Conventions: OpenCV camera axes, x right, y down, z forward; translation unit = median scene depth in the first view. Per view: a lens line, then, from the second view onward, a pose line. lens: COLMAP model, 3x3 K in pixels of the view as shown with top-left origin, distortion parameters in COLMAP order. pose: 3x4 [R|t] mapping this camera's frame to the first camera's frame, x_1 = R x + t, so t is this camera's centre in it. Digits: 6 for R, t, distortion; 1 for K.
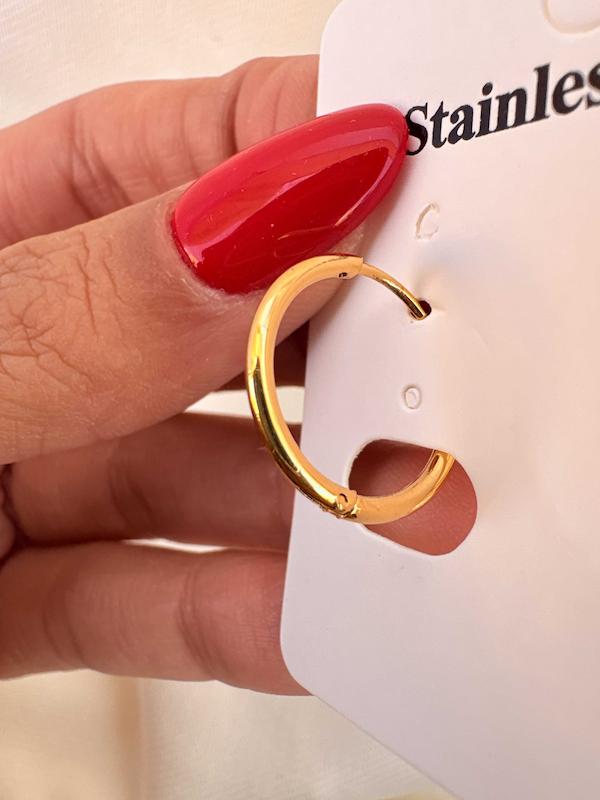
lens RADIAL K [[596.1, 0, 300.7], [0, 596.1, 396.9], [0, 0, 1]] dist [-0.004418, 0.132425]
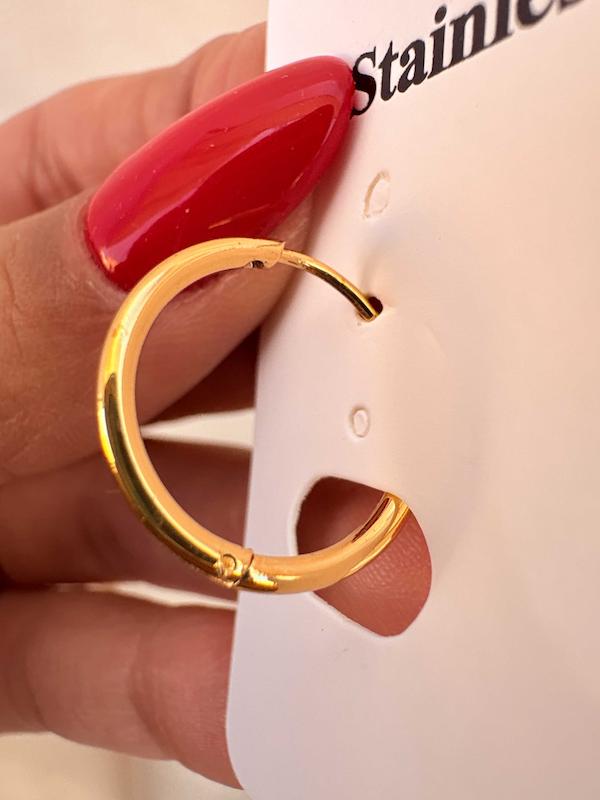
lens RADIAL K [[609.1, 0, 300.0], [0, 609.1, 400.0], [0, 0, 1]] dist [0.002547, 0.075438]
pose [[0.994666, -0.016382, -0.101843, 0.186969], [0.012460, 0.999160, -0.039028, 0.002048], [0.102397, 0.037551, 0.994035, 0.209564]]
